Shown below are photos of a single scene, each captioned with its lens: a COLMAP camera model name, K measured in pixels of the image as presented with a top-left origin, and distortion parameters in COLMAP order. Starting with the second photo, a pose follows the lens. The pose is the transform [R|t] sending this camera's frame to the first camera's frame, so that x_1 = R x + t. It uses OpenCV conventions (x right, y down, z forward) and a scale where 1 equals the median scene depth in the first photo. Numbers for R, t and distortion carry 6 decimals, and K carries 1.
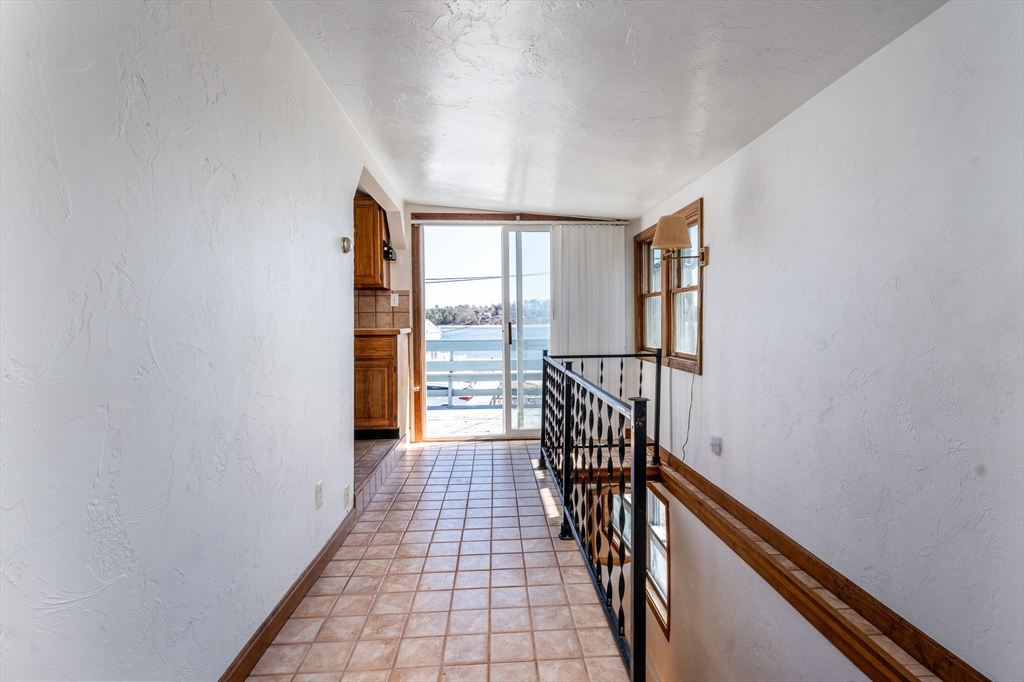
lens RADIAL K [[491.0, 0, 519.4], [0, 491.0, 337.5], [0, 0, 1]] dist [-0.000472, -0.000024]
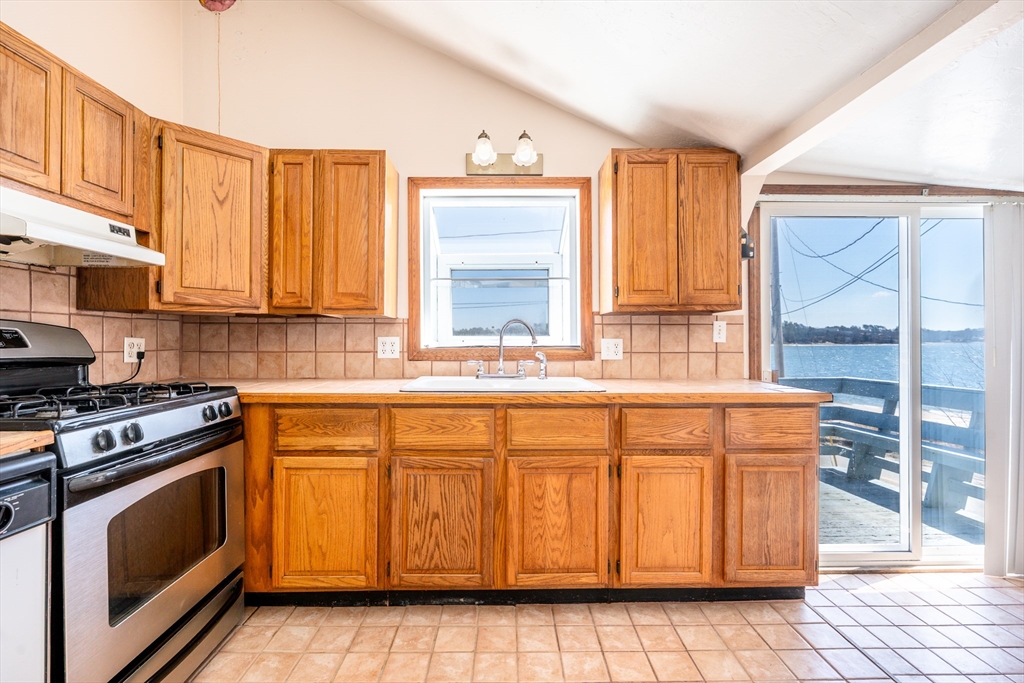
lens RADIAL K [[457.7, 0, 510.0], [0, 457.7, 343.6], [0, 0, 1]] dist [0.000029, 0.000003]
pose [[0.999022, -0.000904, -0.044198, -0.482185], [-0.000460, 0.999525, -0.030830, -0.045147], [0.044205, 0.030820, 0.998547, 0.442274]]
